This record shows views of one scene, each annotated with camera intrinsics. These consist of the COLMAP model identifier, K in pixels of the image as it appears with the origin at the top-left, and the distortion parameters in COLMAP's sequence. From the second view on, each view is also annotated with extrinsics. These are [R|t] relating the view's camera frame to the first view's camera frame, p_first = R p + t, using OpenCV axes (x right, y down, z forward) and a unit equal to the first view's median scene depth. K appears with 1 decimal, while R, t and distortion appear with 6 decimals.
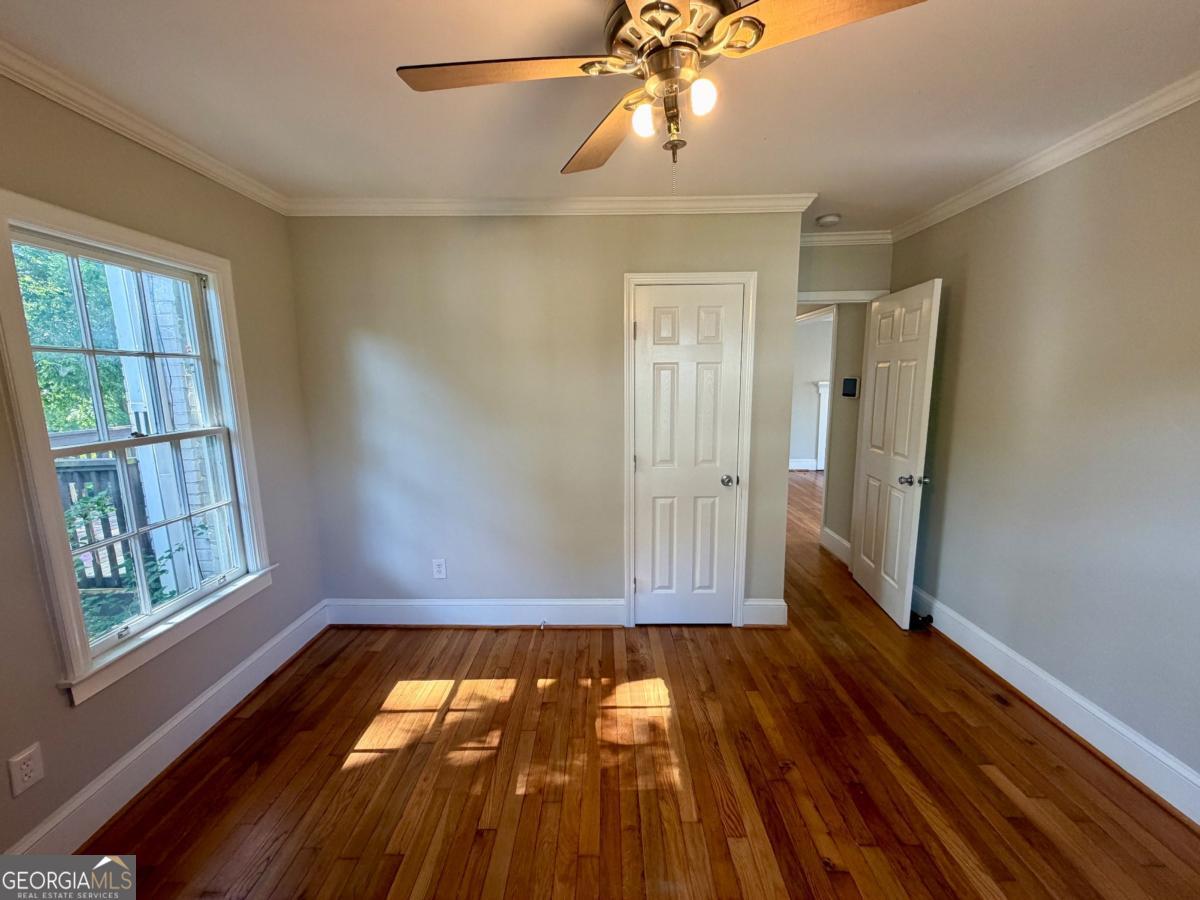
lens RADIAL K [[478.0, 0, 598.0], [0, 478.0, 449.5], [0, 0, 1]] dist [-0.000924, 0.000228]
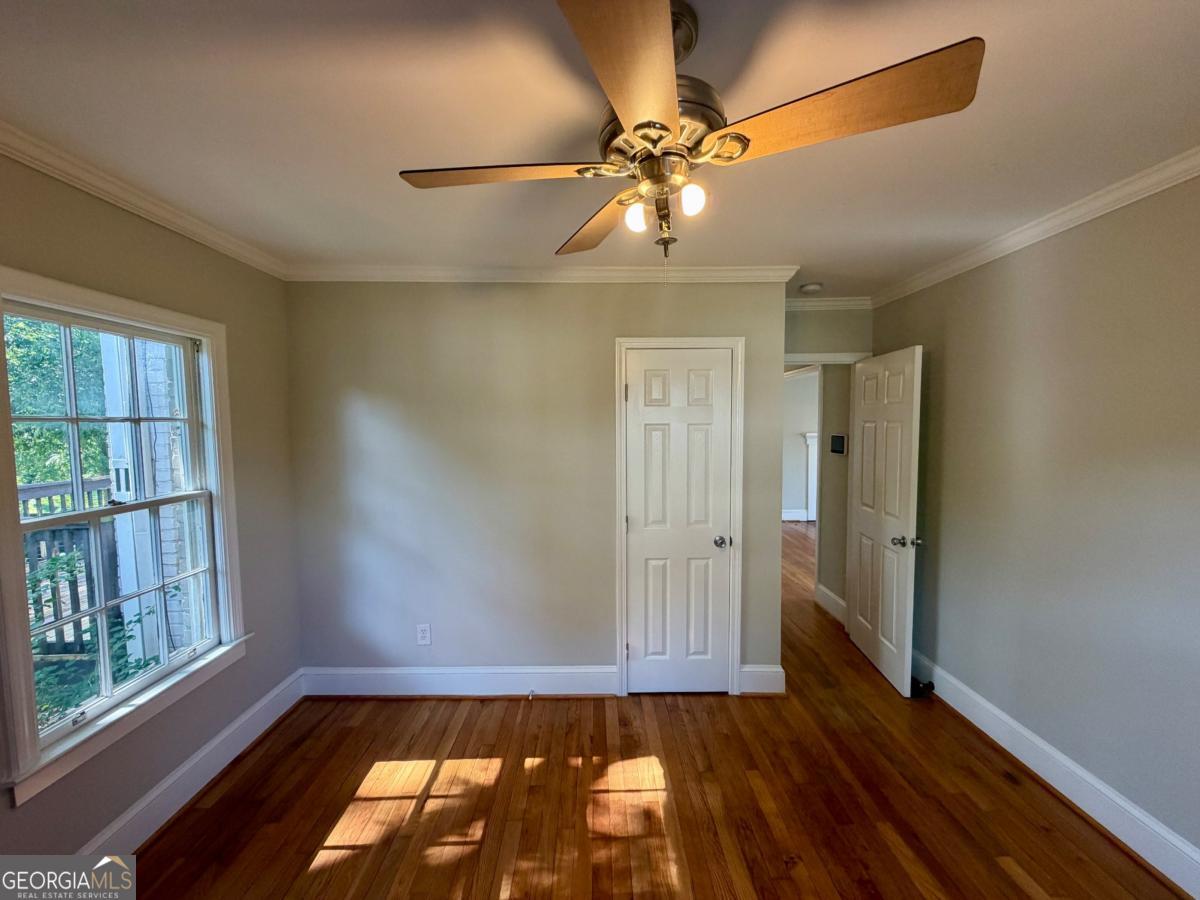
lens RADIAL K [[478.0, 0, 598.0], [0, 478.0, 449.5], [0, 0, 1]] dist [-0.000924, 0.000228]
pose [[0.999796, 0.002887, 0.019990, -0.003103], [-0.001016, 0.995670, -0.092955, -0.038832], [-0.020172, 0.092916, 0.995470, 0.004410]]
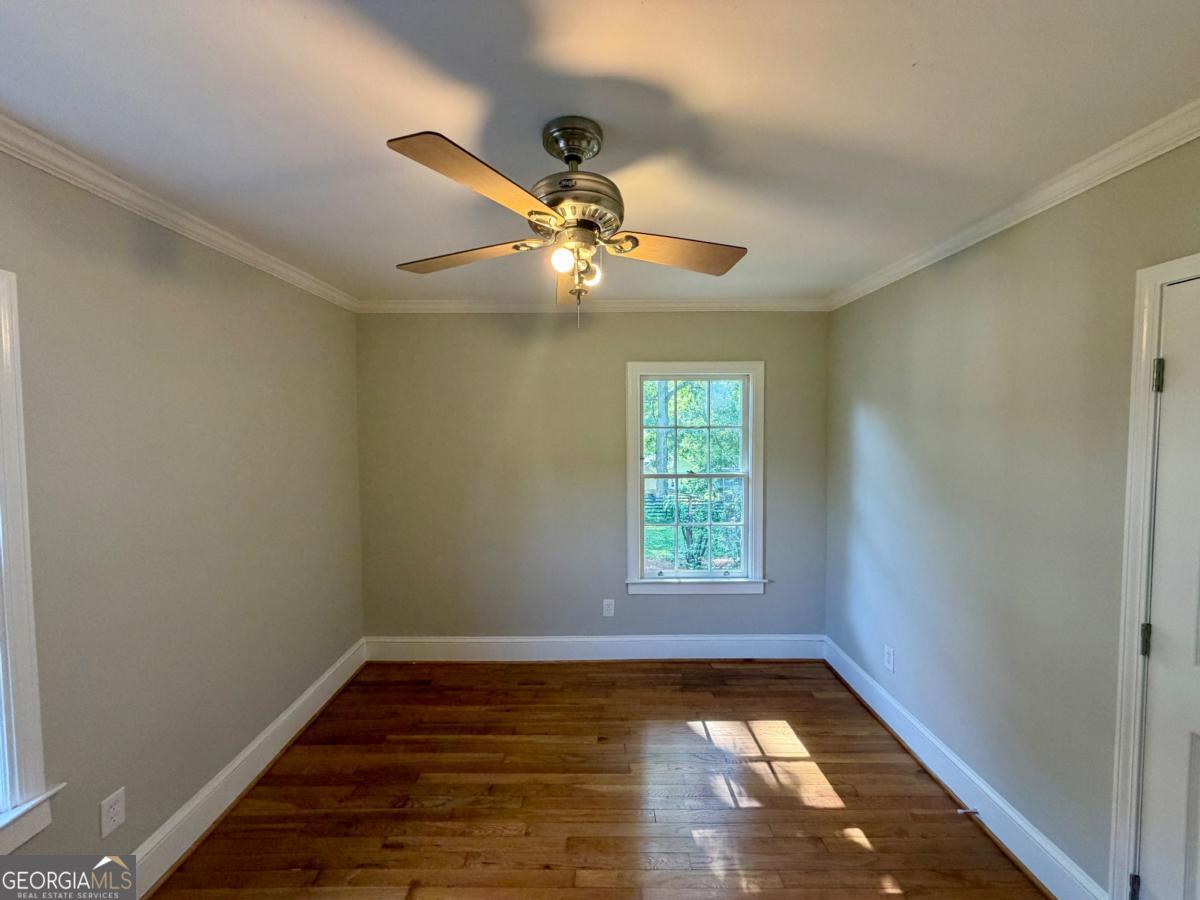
lens RADIAL K [[478.0, 0, 598.0], [0, 478.0, 449.5], [0, 0, 1]] dist [-0.000924, 0.000228]
pose [[0.011077, 0.056474, -0.998343, 0.655236], [-0.145565, 0.987859, 0.054266, -0.128481], [0.989287, 0.144723, 0.019163, 0.481305]]
